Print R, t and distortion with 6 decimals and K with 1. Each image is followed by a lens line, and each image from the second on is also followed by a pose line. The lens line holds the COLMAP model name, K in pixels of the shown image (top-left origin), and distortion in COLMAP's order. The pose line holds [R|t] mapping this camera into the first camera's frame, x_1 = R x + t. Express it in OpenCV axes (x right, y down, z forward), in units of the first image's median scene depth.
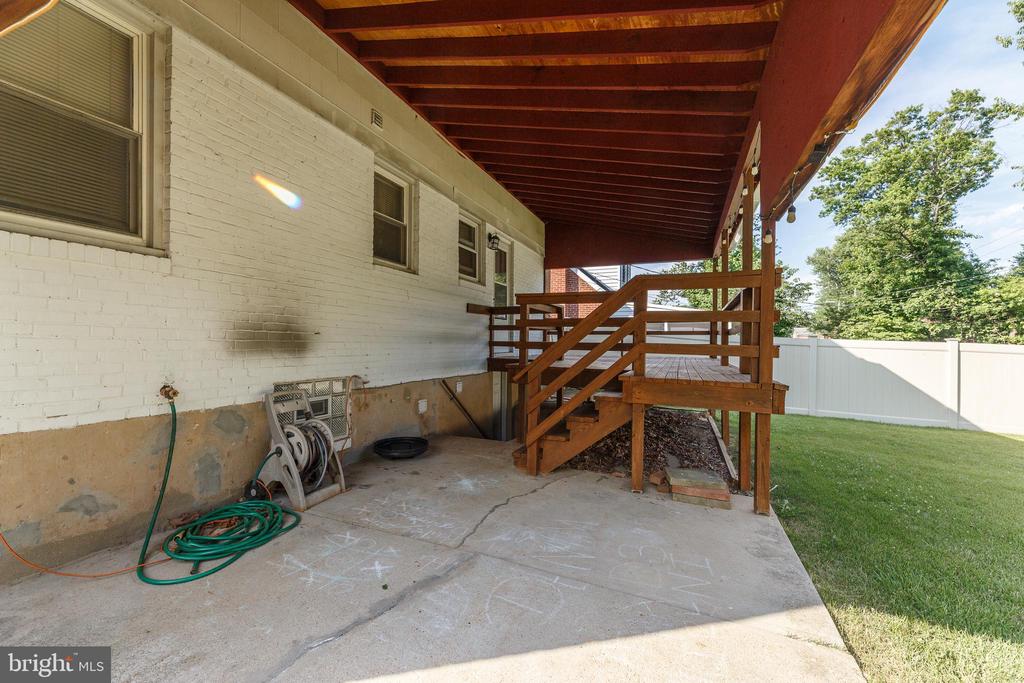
lens RADIAL K [[414.5, 0, 511.1], [0, 414.5, 345.2], [0, 0, 1]] dist [0.003150, 0.000269]
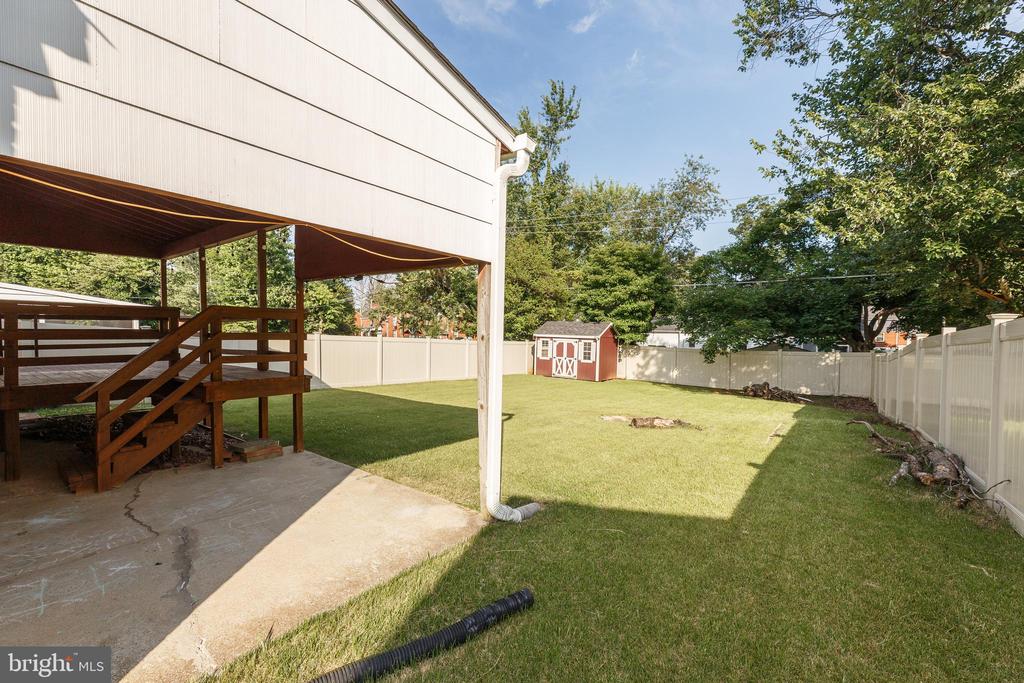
lens RADIAL K [[426.5, 0, 507.7], [0, 426.5, 337.0], [0, 0, 1]] dist [0.001422, -0.001588]
pose [[0.249063, -0.027325, 0.968102, -0.885329], [0.000873, 0.999608, 0.027989, -0.118303], [-0.968487, -0.006125, 0.248989, -0.275673]]
